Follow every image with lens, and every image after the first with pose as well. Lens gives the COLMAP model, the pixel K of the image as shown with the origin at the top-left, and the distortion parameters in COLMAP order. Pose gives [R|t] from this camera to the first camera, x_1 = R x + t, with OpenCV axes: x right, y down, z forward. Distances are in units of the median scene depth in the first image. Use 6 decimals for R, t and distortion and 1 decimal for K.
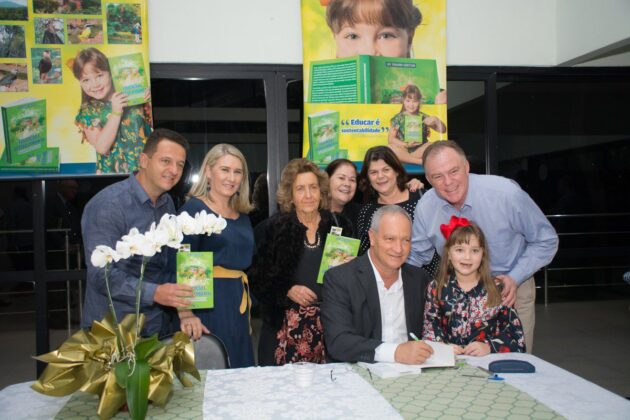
lens RADIAL K [[711.9, 0, 315.0], [0, 711.9, 210.0], [0, 0, 1]] dist [-0.063604, 0.403899]
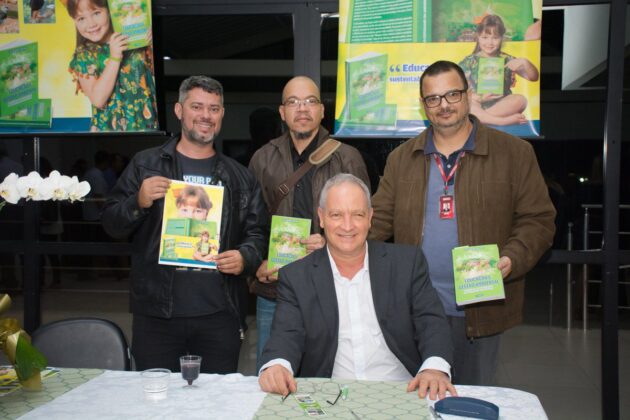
lens RADIAL K [[701.5, 0, 315.0], [0, 701.5, 210.0], [0, 0, 1]] dist [0.012559, 0.293020]
pose [[0.955629, 0.043861, -0.291291, 0.196688], [-0.034477, 0.998710, 0.037273, 0.003131], [0.292550, -0.025577, 0.955908, 0.268333]]
